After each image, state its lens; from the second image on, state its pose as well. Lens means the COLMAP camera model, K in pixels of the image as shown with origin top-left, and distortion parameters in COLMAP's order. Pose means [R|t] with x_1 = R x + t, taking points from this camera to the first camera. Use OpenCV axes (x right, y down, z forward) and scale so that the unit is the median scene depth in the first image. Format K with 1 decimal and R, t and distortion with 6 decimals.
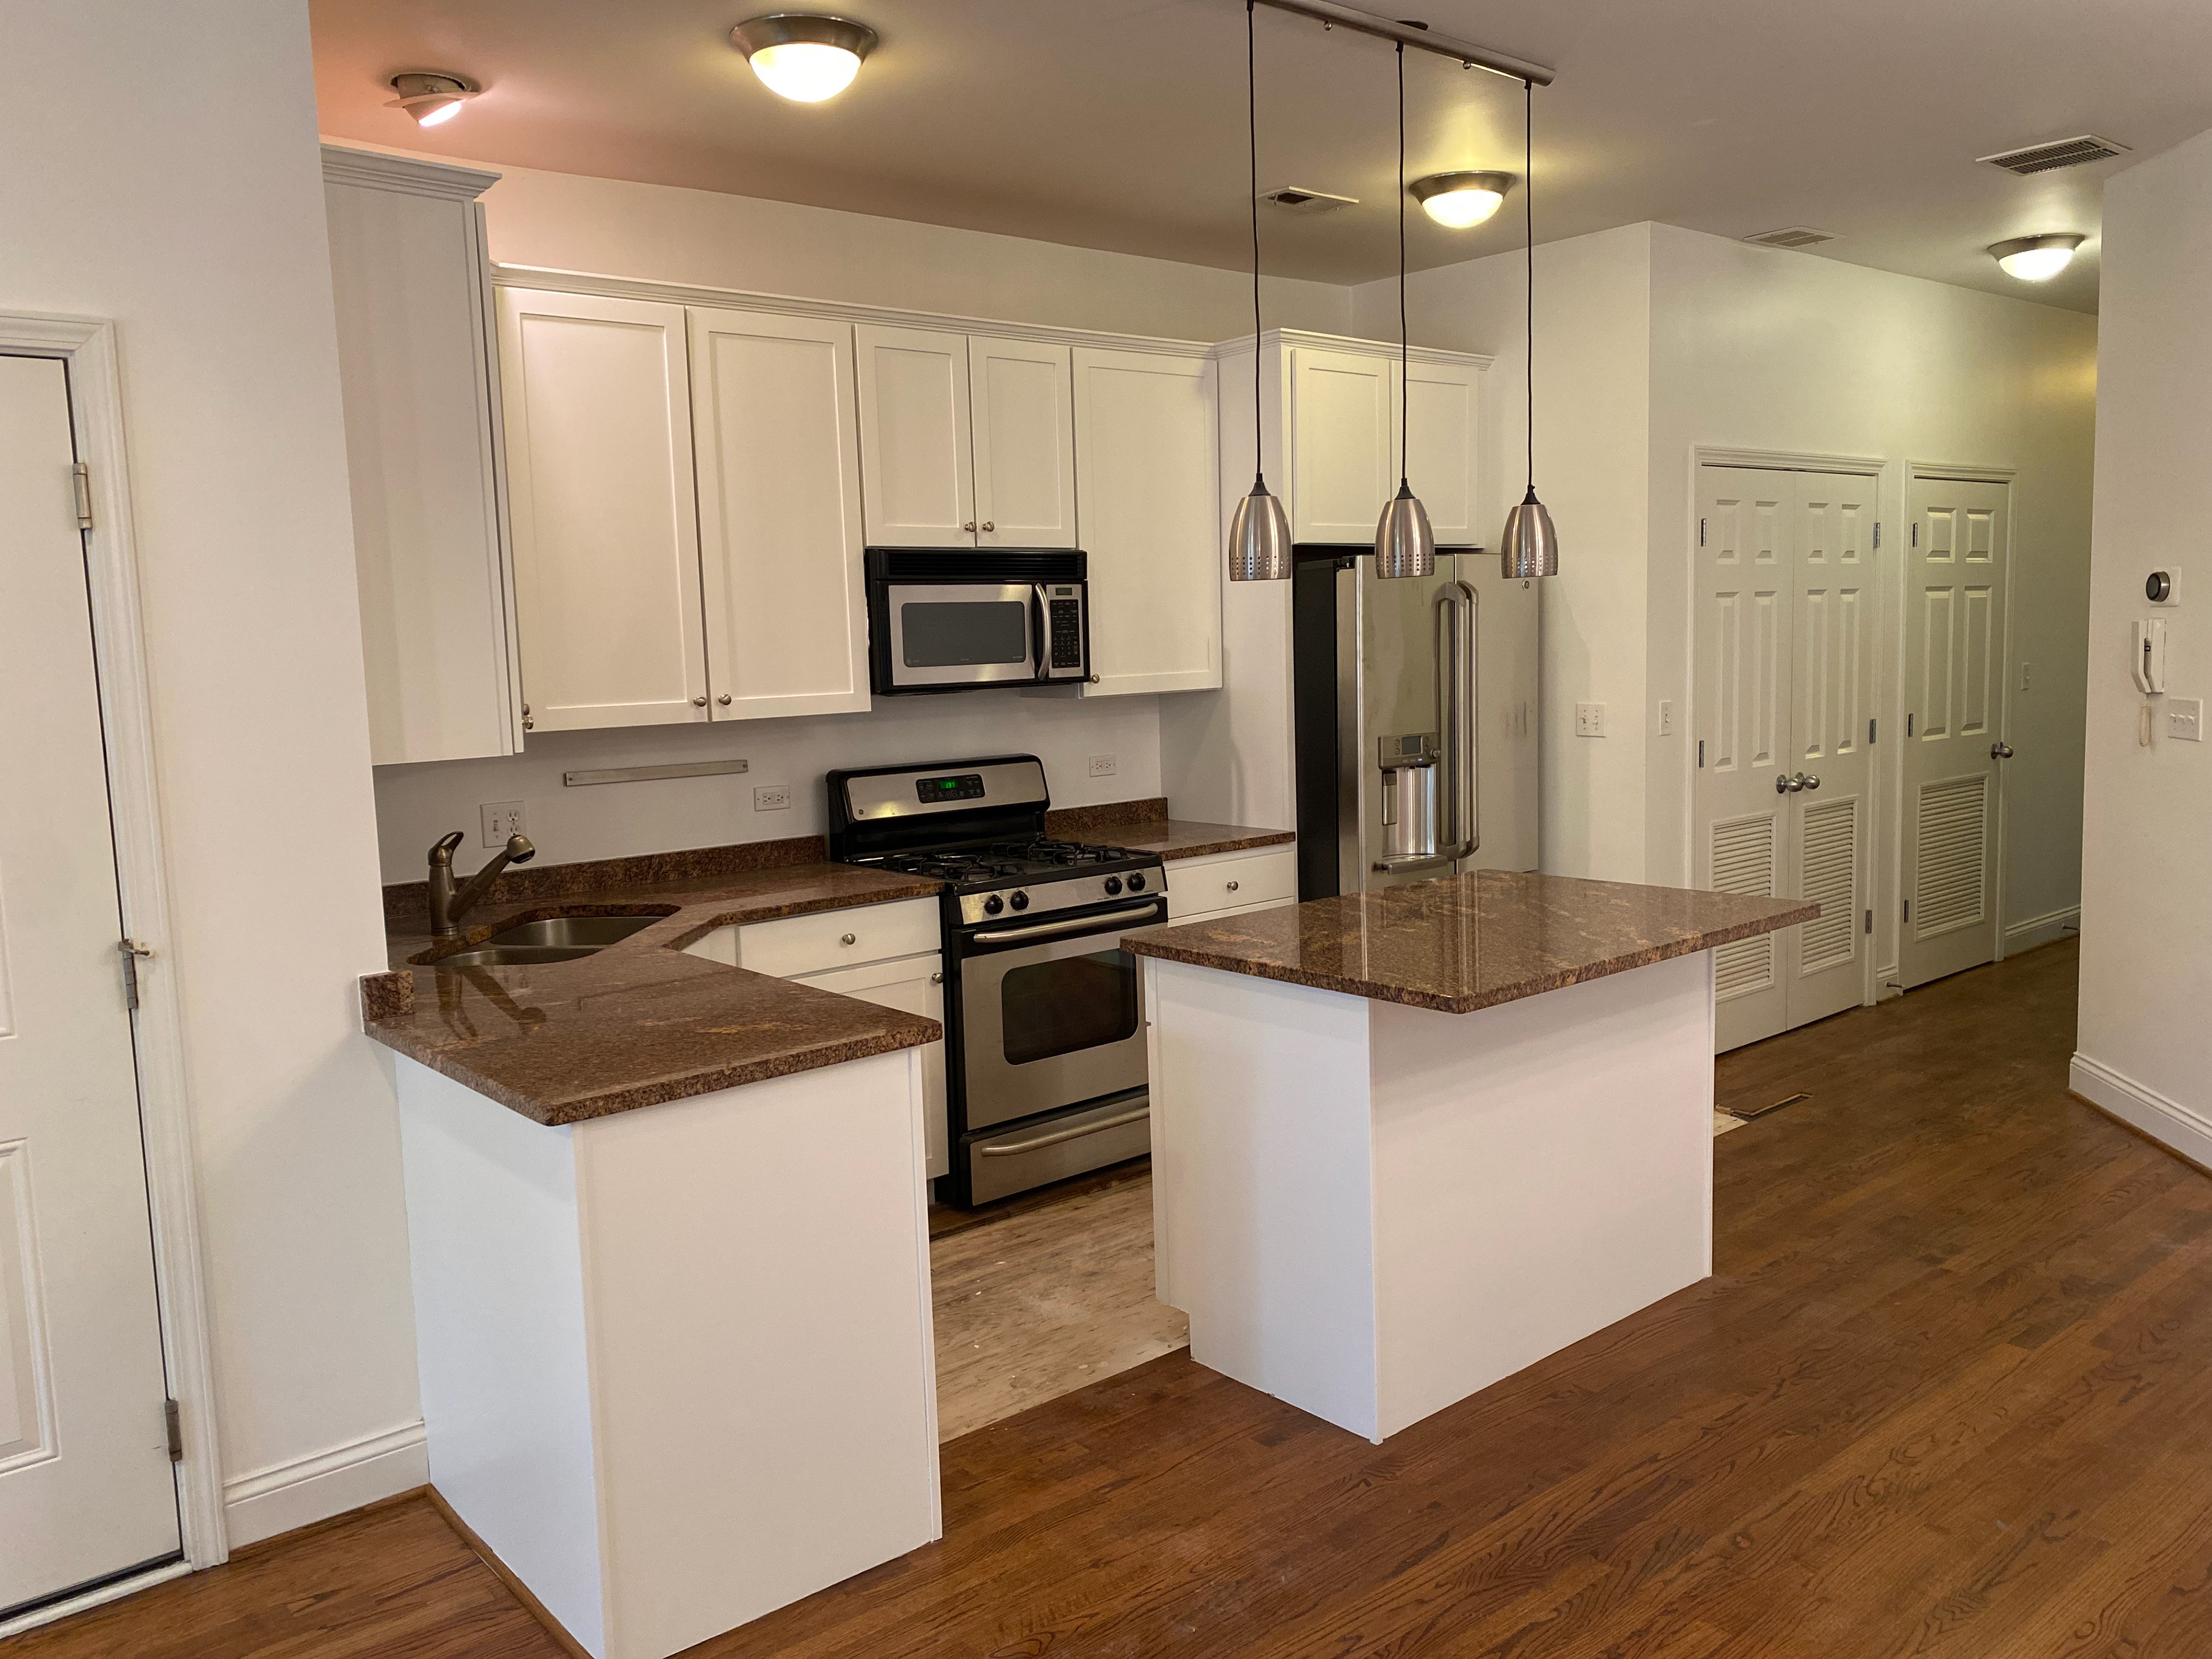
lens RADIAL K [[1684.2, 0, 1107.1], [0, 1684.2, 829.3], [0, 0, 1]] dist [0.015924, -0.009273]
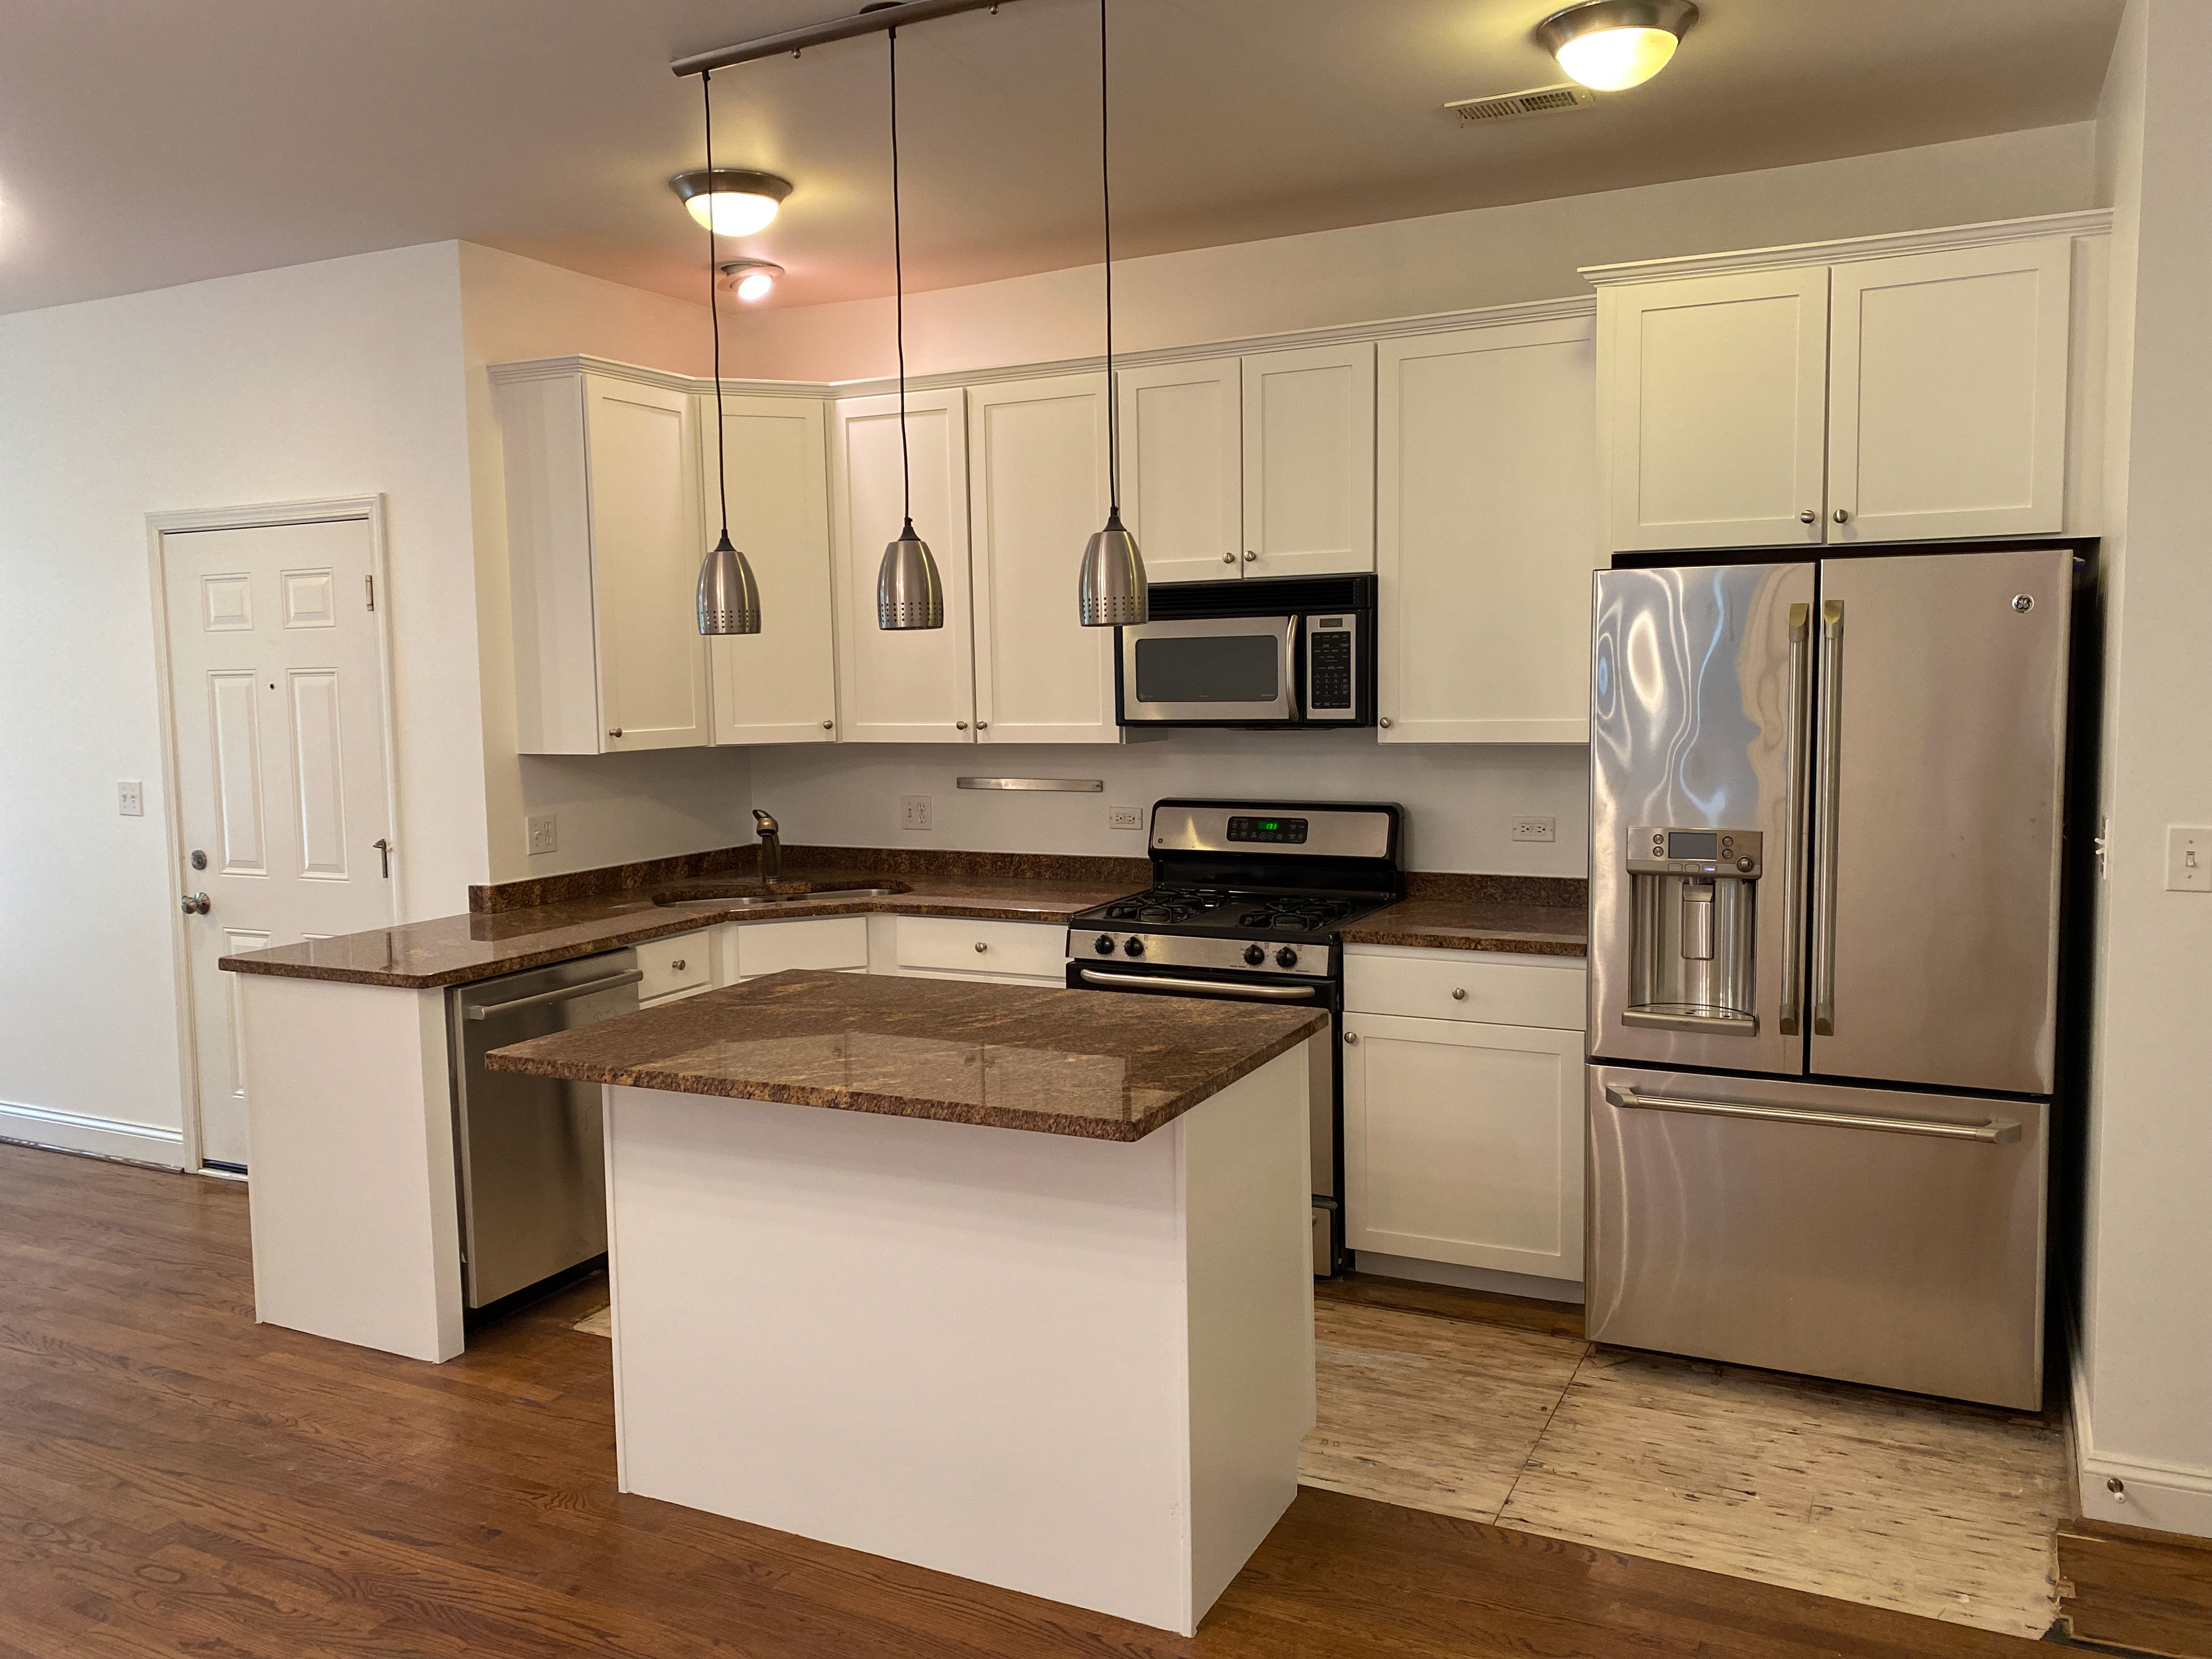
lens RADIAL K [[1684.2, 0, 1105.4], [0, 1684.2, 827.1], [0, 0, 1]] dist [0.015924, -0.009273]
pose [[0.398527, 0.108836, -0.910676, 0.772992], [-0.102855, 0.991974, 0.073541, -0.090501], [0.911371, 0.064360, 0.406523, 0.554523]]
